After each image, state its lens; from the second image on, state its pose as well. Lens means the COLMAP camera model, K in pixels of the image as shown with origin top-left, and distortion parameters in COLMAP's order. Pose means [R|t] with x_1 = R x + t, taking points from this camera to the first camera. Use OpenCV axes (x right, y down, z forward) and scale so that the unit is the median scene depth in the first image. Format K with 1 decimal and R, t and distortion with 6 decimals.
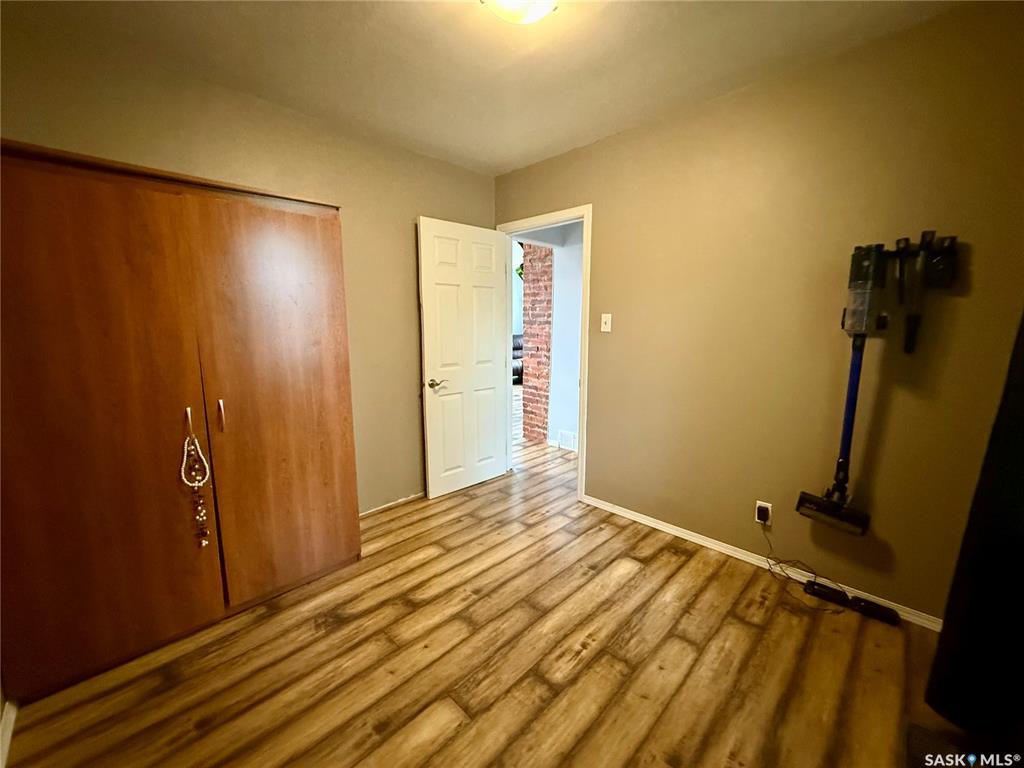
lens RADIAL K [[408.6, 0, 501.2], [0, 408.6, 383.6], [0, 0, 1]] dist [-0.000609, -0.000790]
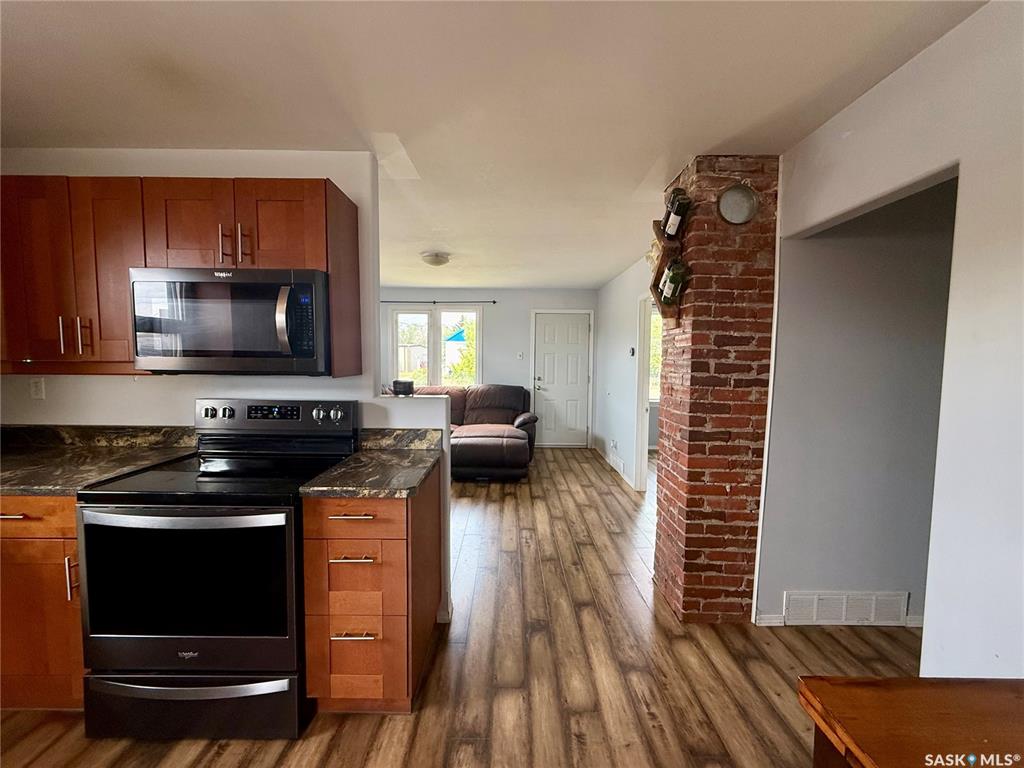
lens RADIAL K [[408.6, 0, 506.2], [0, 408.6, 383.4], [0, 0, 1]] dist [-0.000609, -0.000790]
pose [[0.701677, -0.040748, 0.711329, -0.210234], [0.095160, 0.994778, -0.036884, -0.073755], [-0.706112, 0.093570, 0.701890, 0.400775]]
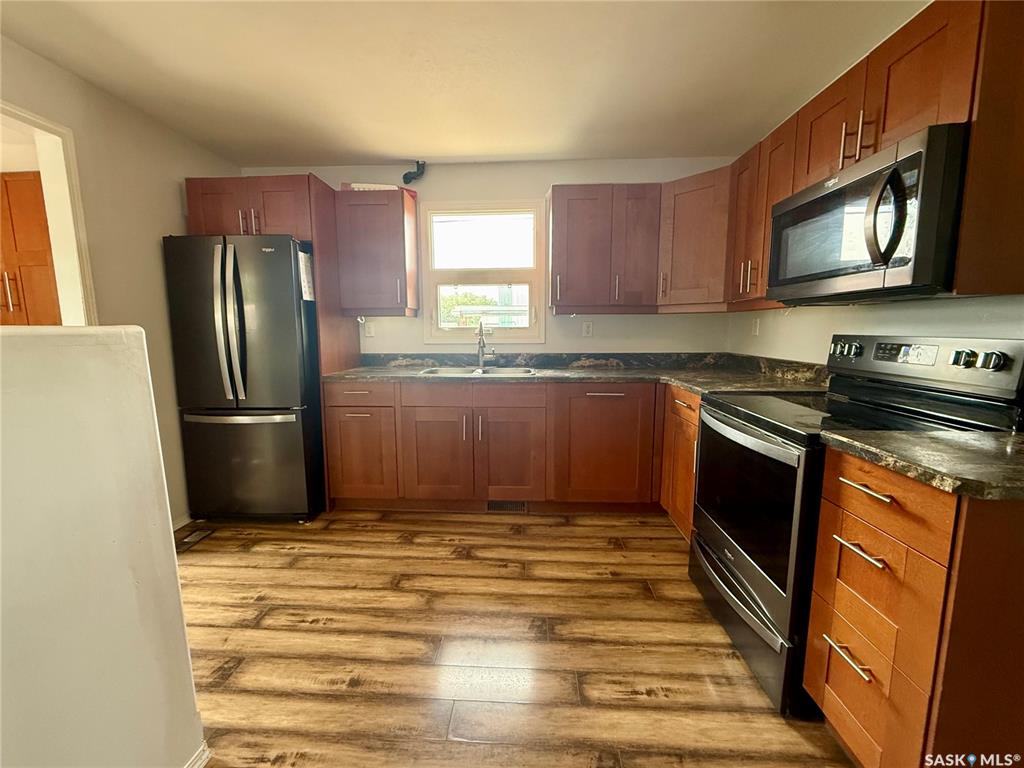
lens RADIAL K [[428.8, 0, 508.5], [0, 428.8, 384.4], [0, 0, 1]] dist [0.001911, -0.001141]
pose [[0.675975, 0.091699, -0.731197, -0.123304], [-0.101557, 0.994352, 0.030814, -0.055023], [0.729893, 0.053428, 0.681470, 0.411589]]
